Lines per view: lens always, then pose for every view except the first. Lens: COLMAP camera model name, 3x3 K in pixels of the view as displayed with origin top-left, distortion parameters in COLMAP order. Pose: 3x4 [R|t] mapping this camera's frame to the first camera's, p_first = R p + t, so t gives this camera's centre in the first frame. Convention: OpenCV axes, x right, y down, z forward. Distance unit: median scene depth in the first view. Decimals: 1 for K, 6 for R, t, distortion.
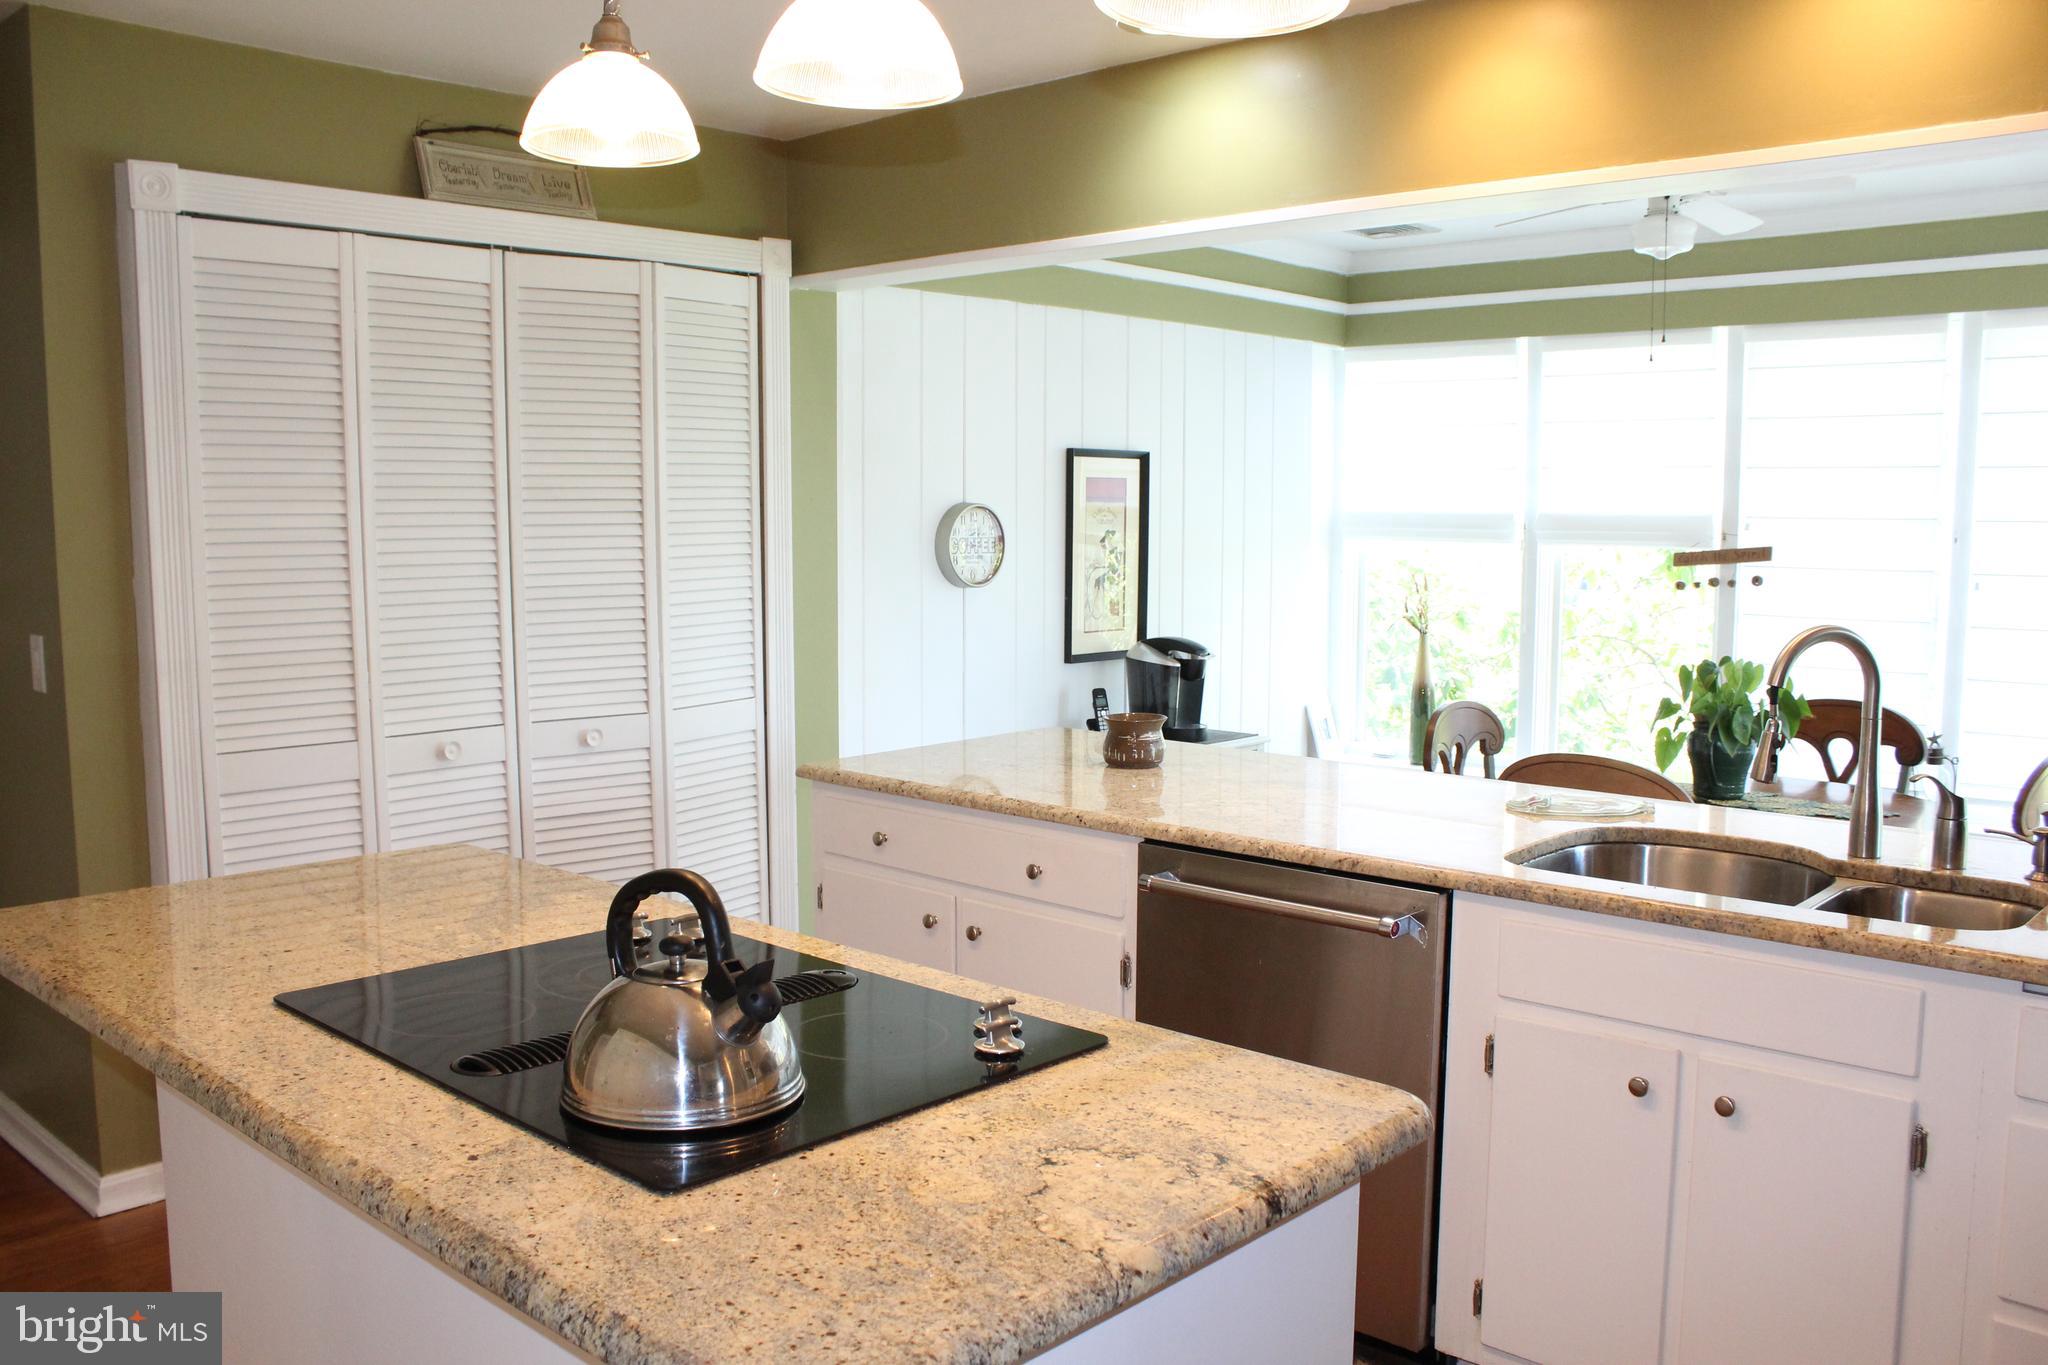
lens RADIAL K [[1718.8, 0, 1024.6], [0, 1718.8, 686.8], [0, 0, 1]] dist [-0.154521, 0.143518]
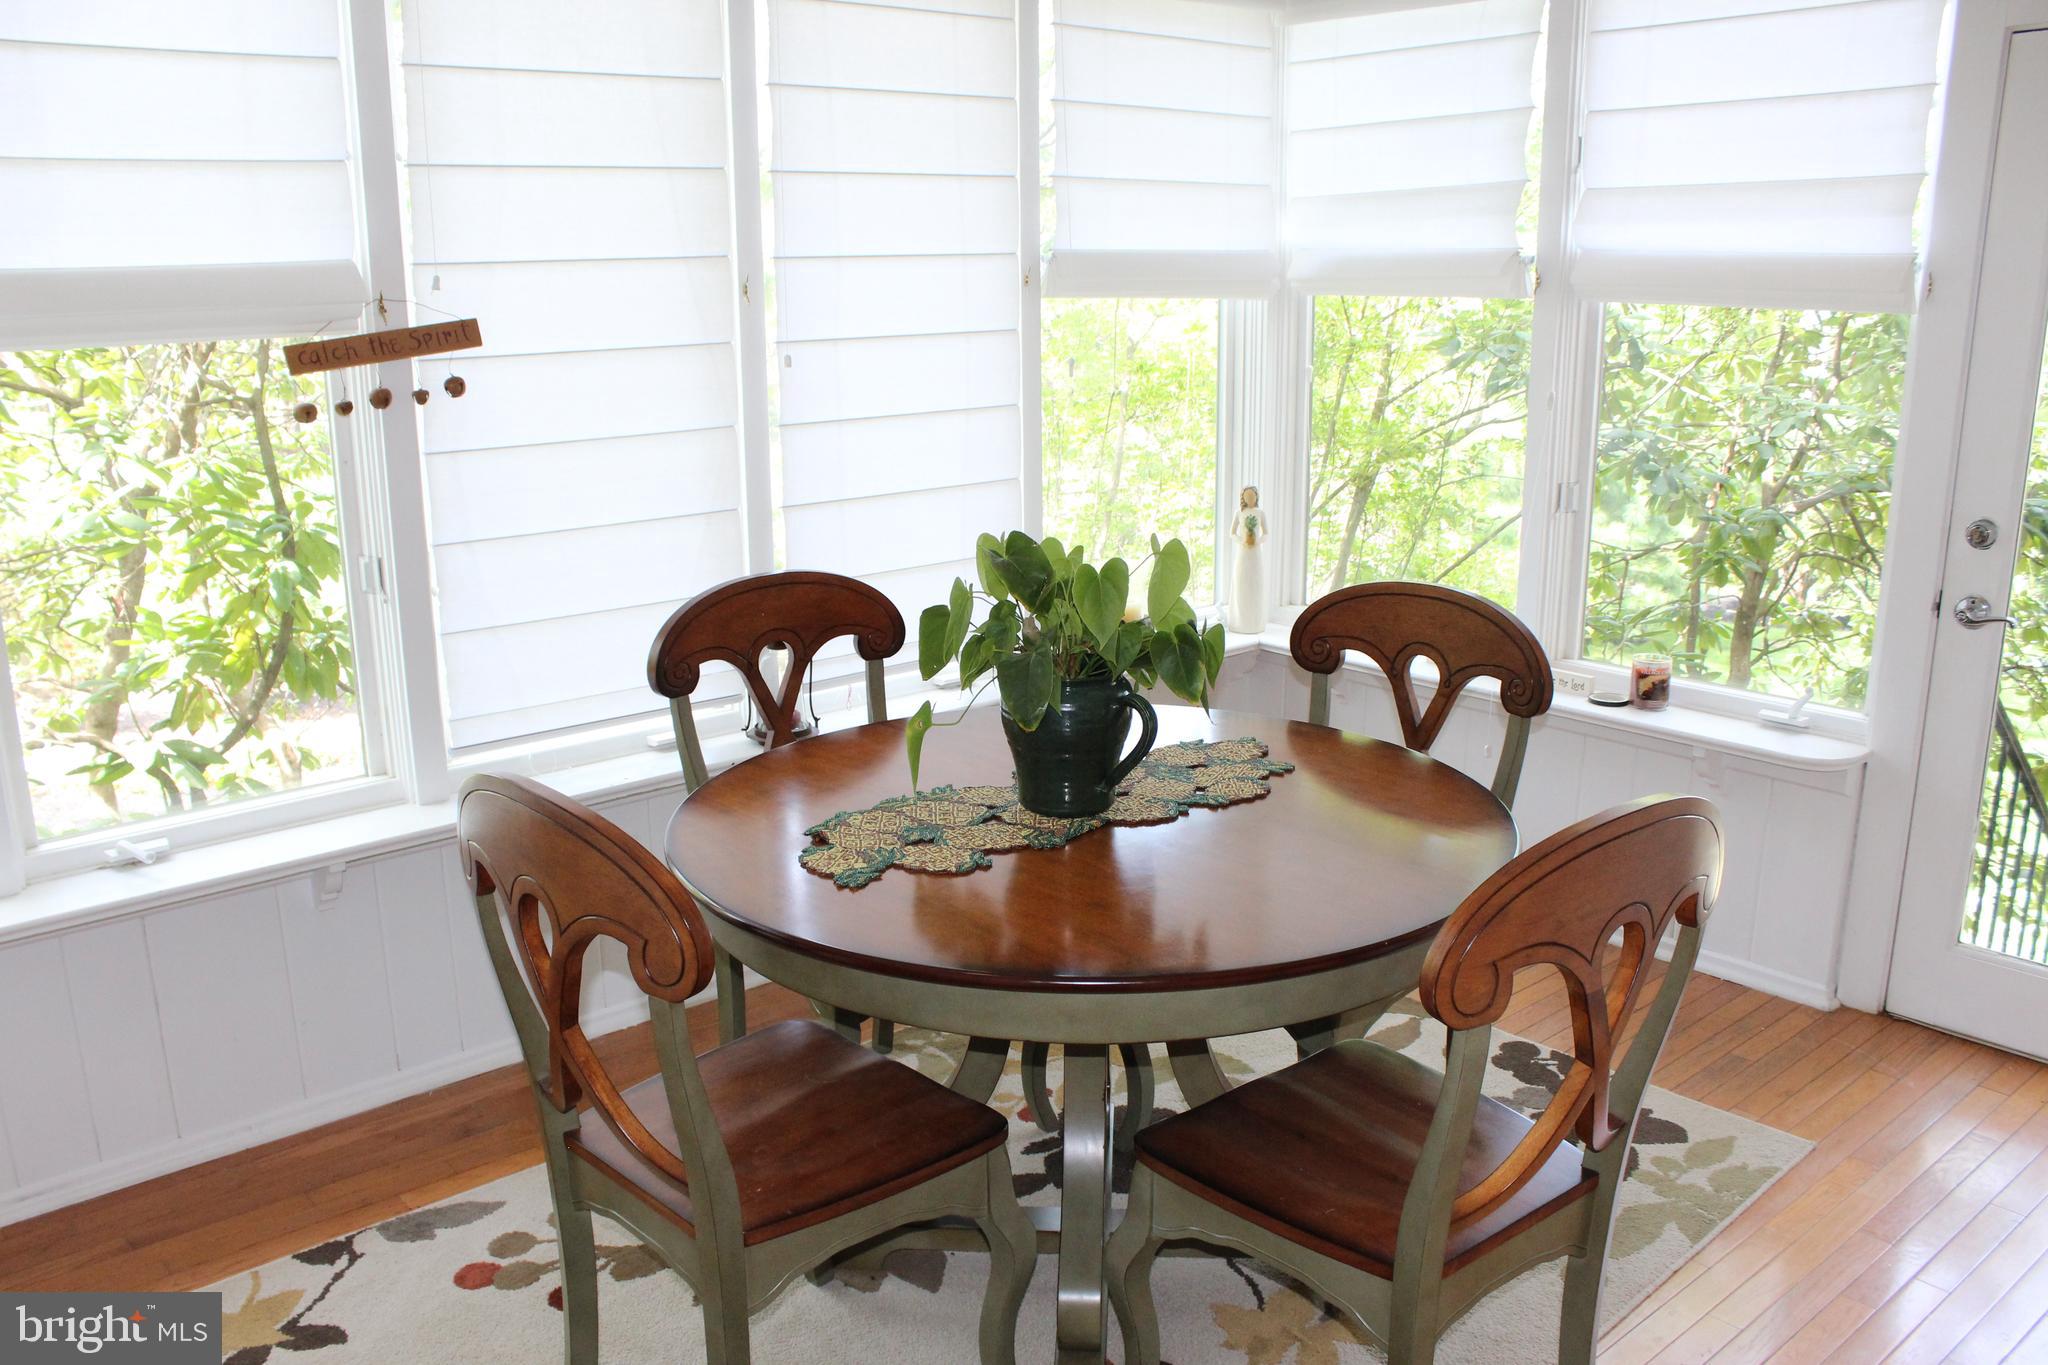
lens RADIAL K [[1718.8, 0, 1022.9], [0, 1718.8, 685.6], [0, 0, 1]] dist [-0.154521, 0.143518]
pose [[0.111693, -0.252200, 0.961208, -0.068838], [0.109794, 0.964470, 0.240298, -0.079256], [-0.987659, 0.078695, 0.135414, 0.752825]]
